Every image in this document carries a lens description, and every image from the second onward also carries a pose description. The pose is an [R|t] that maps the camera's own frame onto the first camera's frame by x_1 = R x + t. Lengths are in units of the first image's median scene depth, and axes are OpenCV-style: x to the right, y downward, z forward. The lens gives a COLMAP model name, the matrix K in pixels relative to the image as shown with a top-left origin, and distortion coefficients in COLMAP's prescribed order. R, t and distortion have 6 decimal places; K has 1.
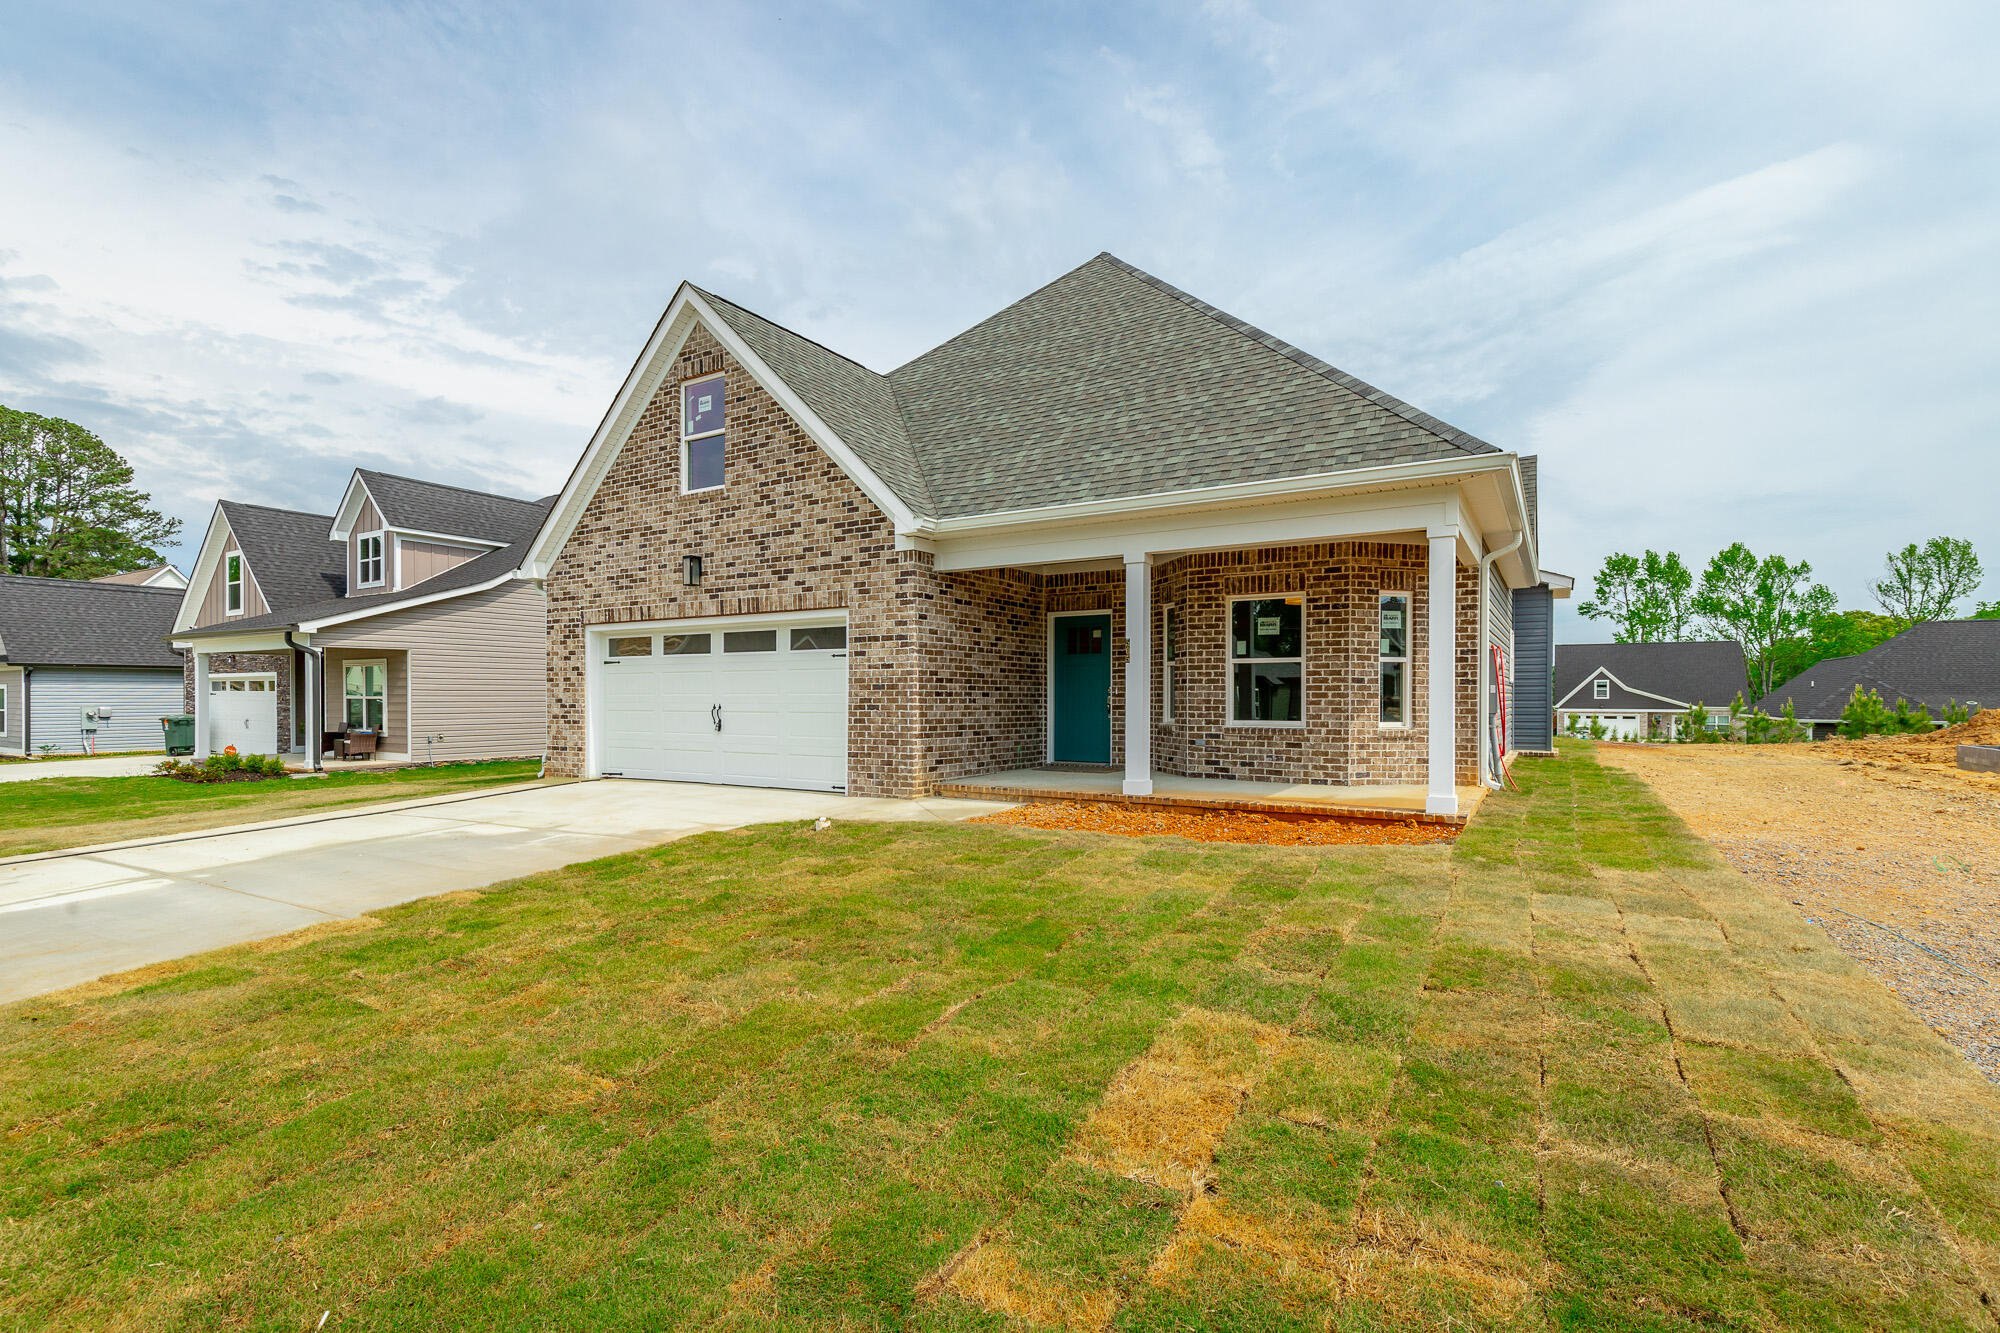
lens RADIAL K [[899.0, 0, 1009.6], [0, 899.0, 659.2], [0, 0, 1]] dist [0.005808, -0.000845]
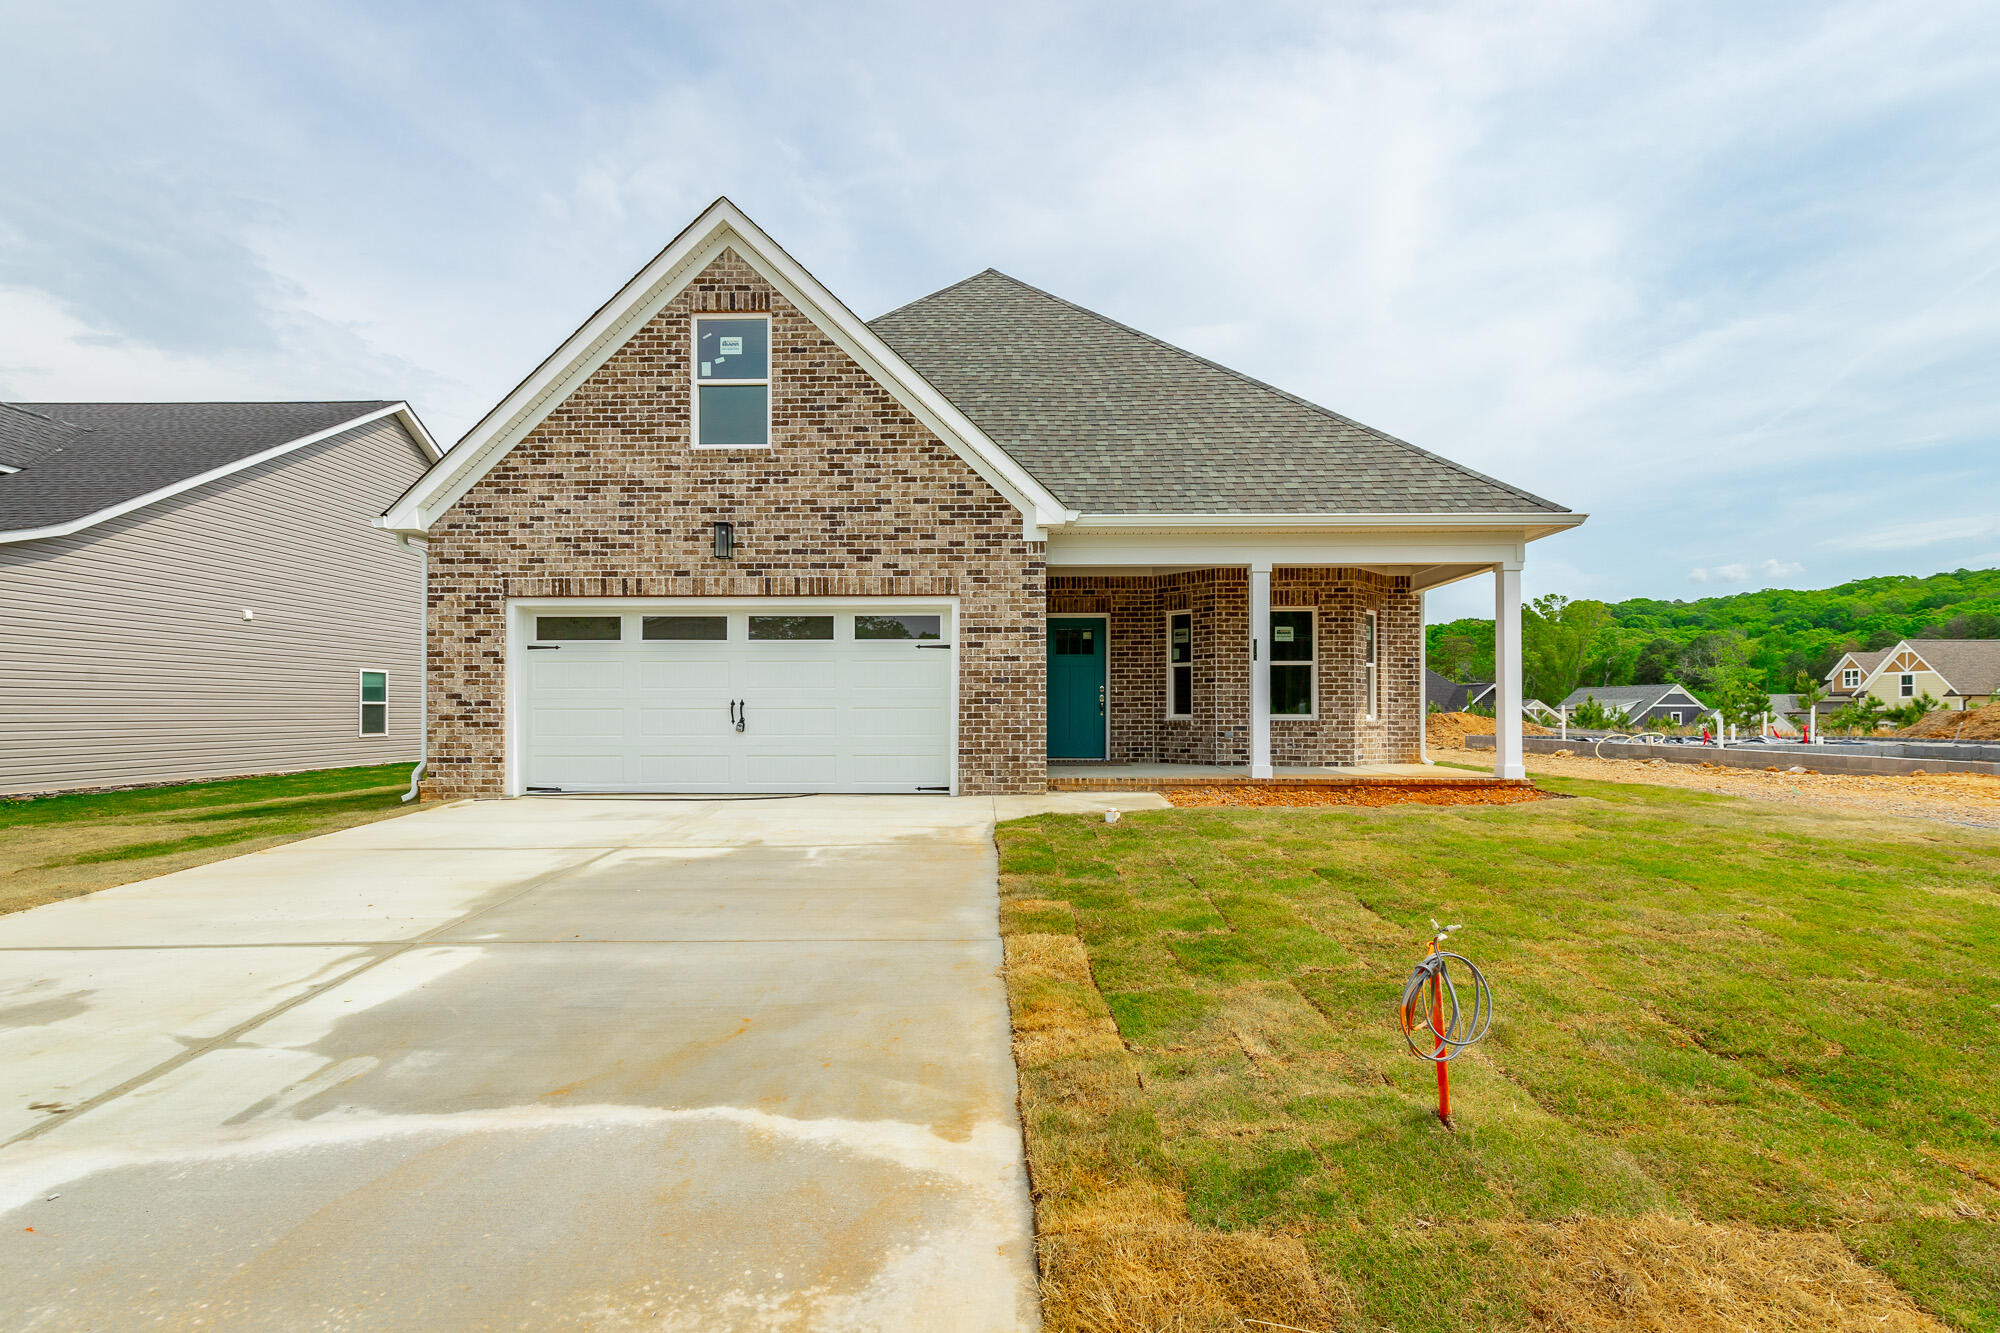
lens RADIAL K [[899.0, 0, 1009.6], [0, 899.0, 659.2], [0, 0, 1]] dist [0.005808, -0.000845]
pose [[0.868321, 0.027730, 0.495228, -0.571525], [-0.019667, 0.999576, -0.021486, 0.027023], [-0.495613, 0.008917, 0.868498, 0.148289]]
